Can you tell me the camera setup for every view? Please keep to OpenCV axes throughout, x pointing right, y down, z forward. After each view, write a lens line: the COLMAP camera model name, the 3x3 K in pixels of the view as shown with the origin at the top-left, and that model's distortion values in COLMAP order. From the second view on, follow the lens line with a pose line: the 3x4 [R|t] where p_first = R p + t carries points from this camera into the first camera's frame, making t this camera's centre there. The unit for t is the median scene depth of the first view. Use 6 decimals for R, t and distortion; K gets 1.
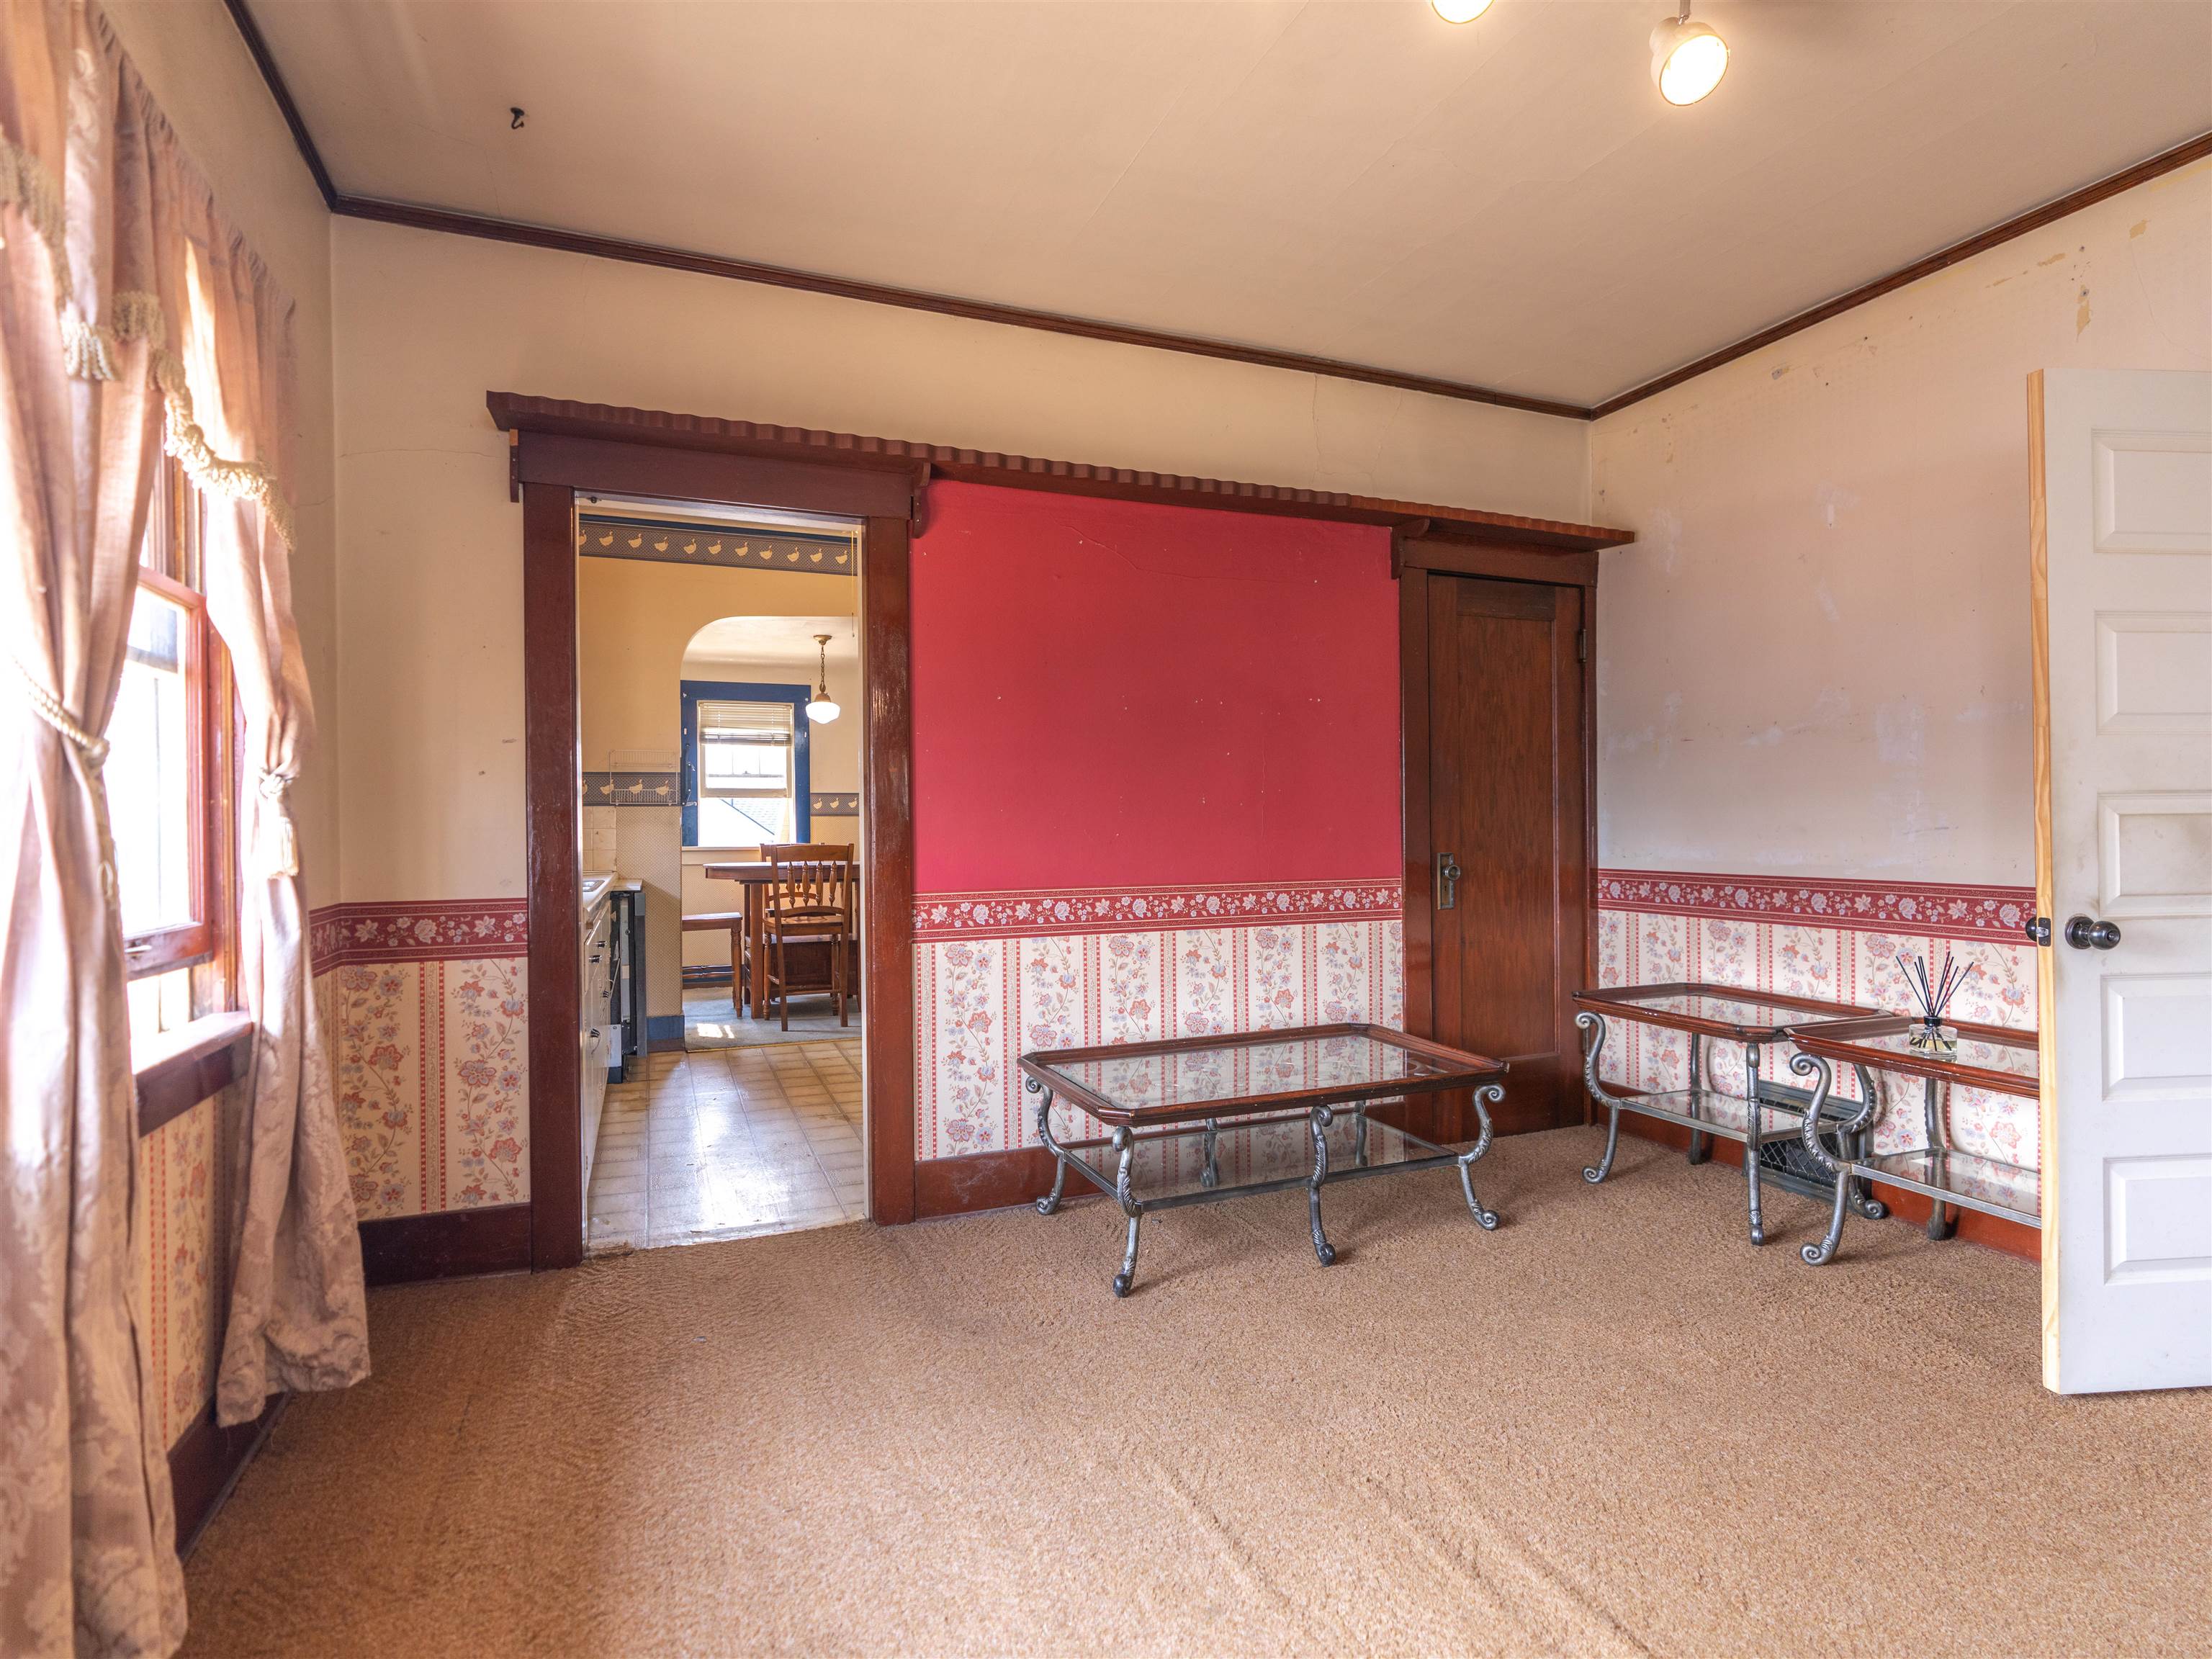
lens RADIAL K [[1119.4, 0, 1103.5], [0, 1119.4, 824.1], [0, 0, 1]] dist [-0.012291, 0.005614]
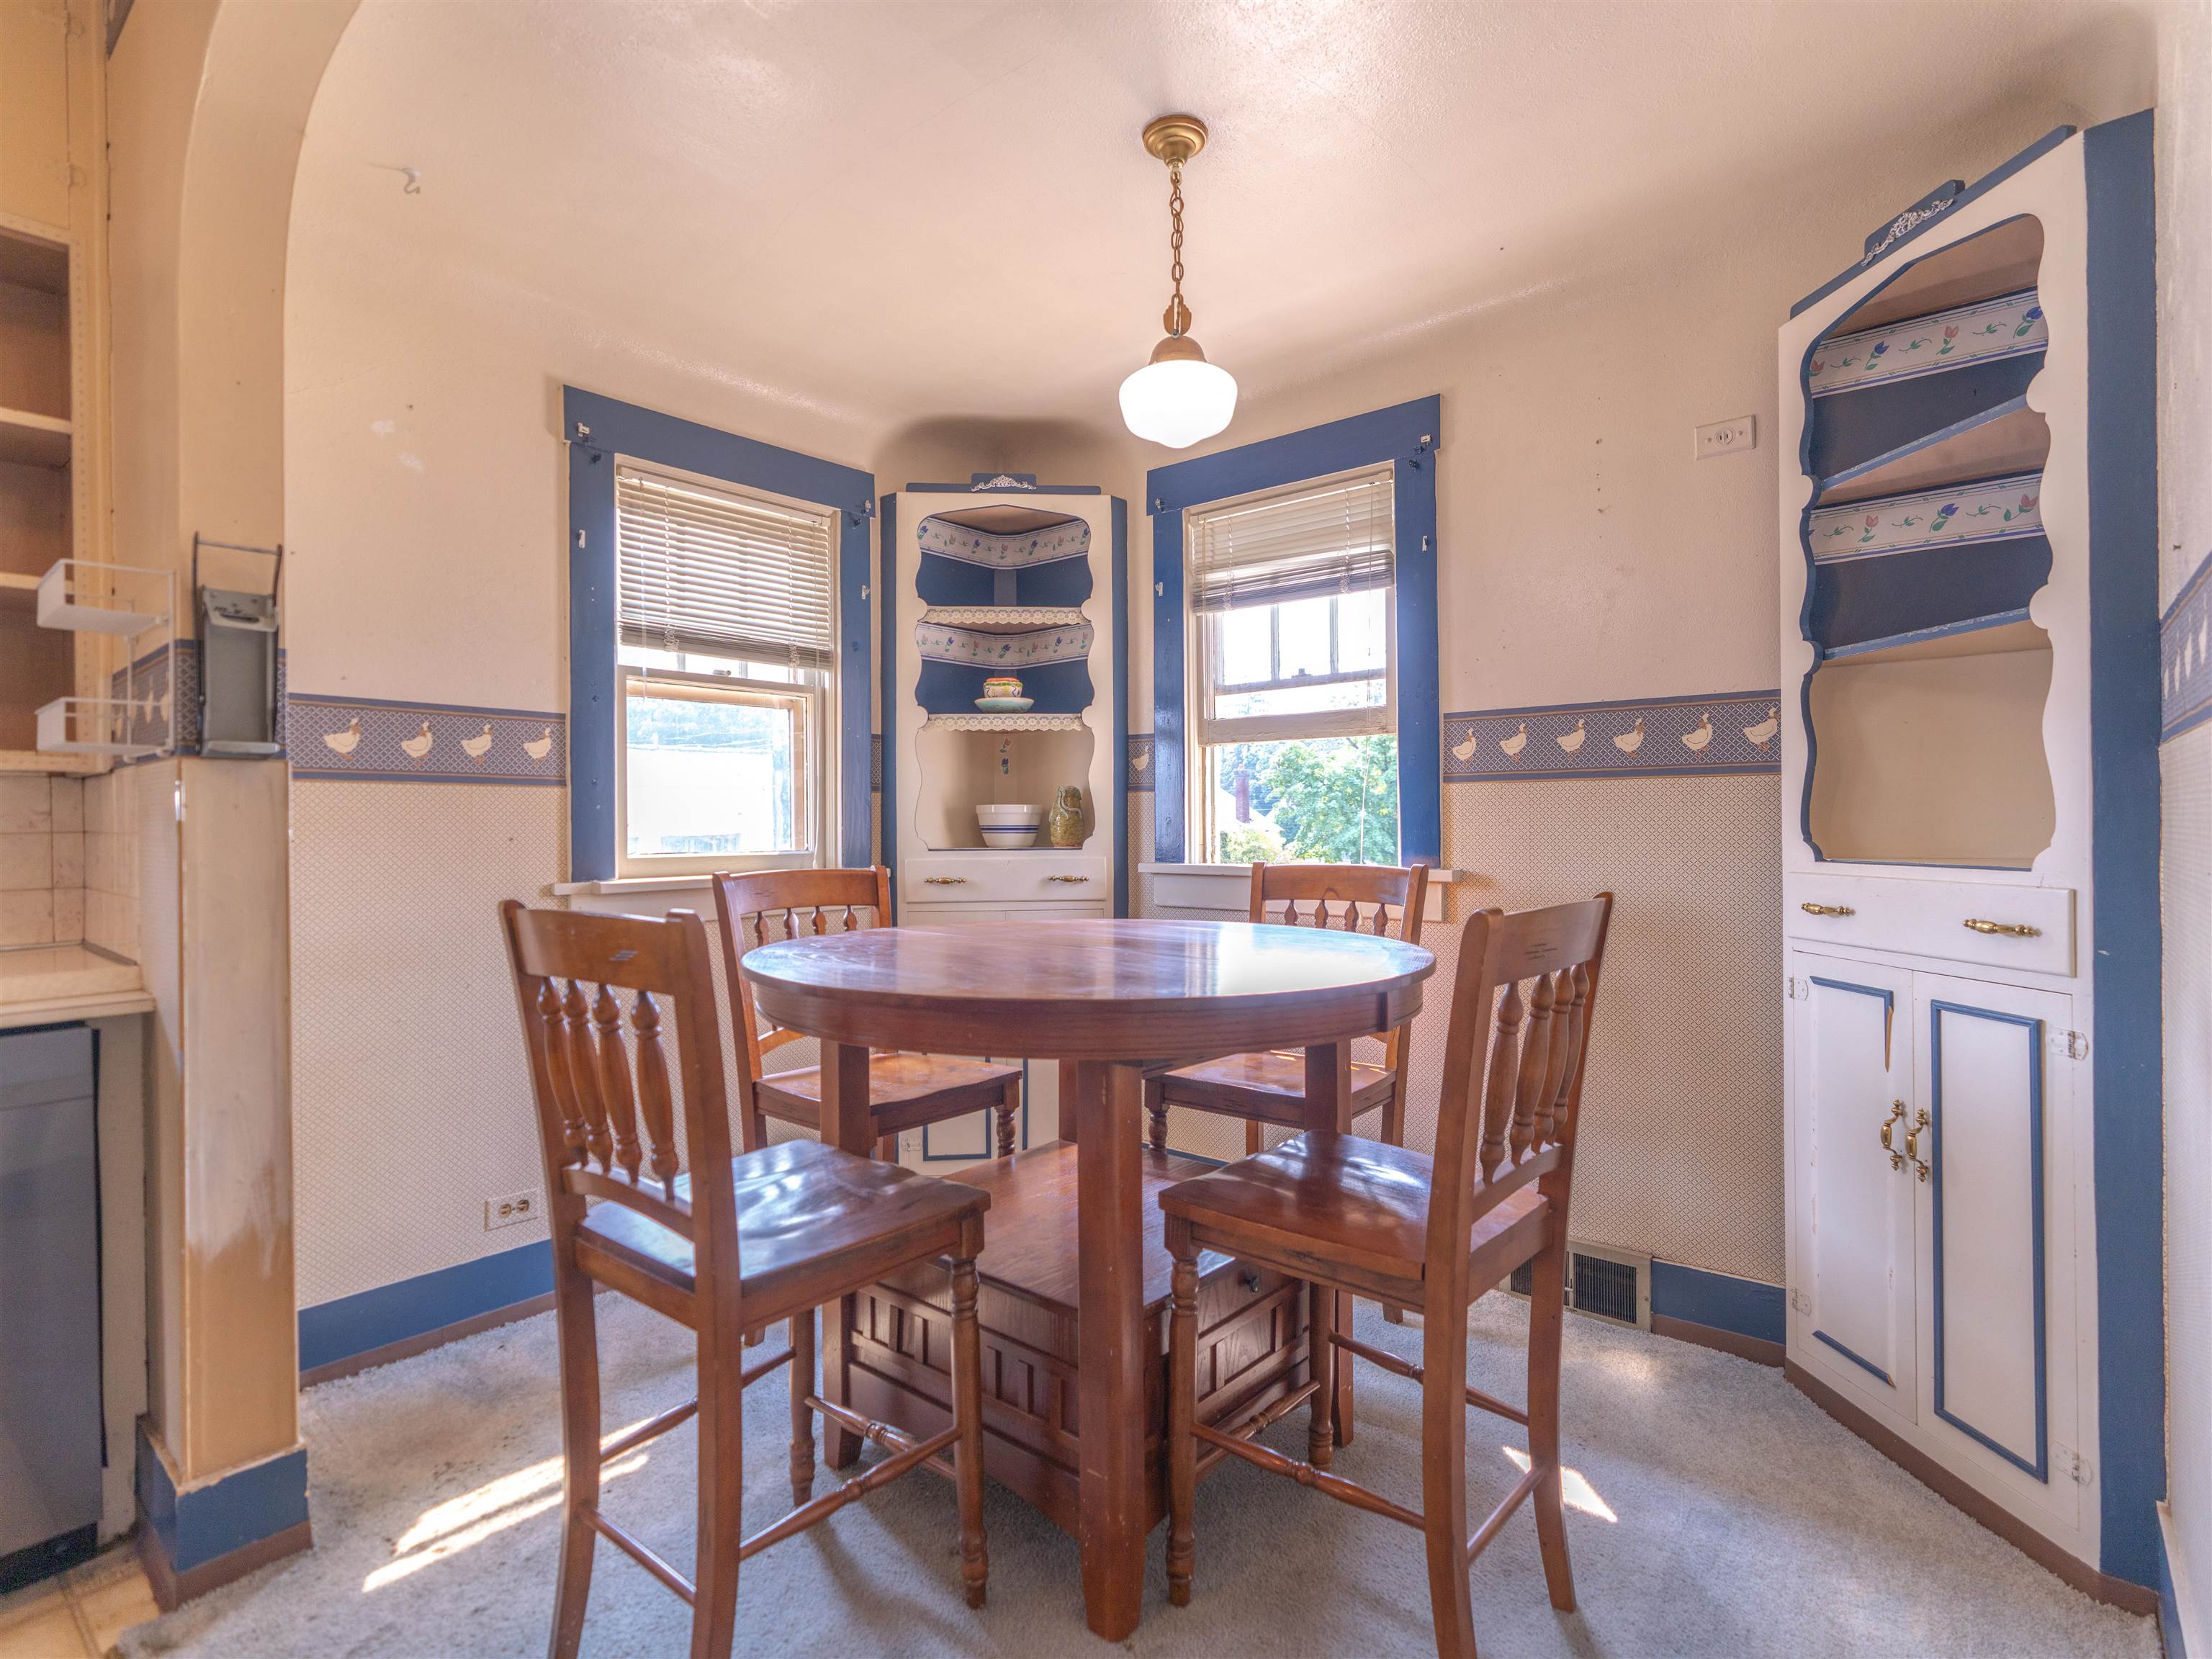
lens RADIAL K [[1119.4, 0, 1103.5], [0, 1119.4, 824.1], [0, 0, 1]] dist [-0.012291, 0.005614]
pose [[0.468180, 0.005135, -0.883618, -0.026988], [0.008854, 0.999906, 0.010502, 0.002137], [0.883589, -0.012740, 0.468090, 1.717851]]
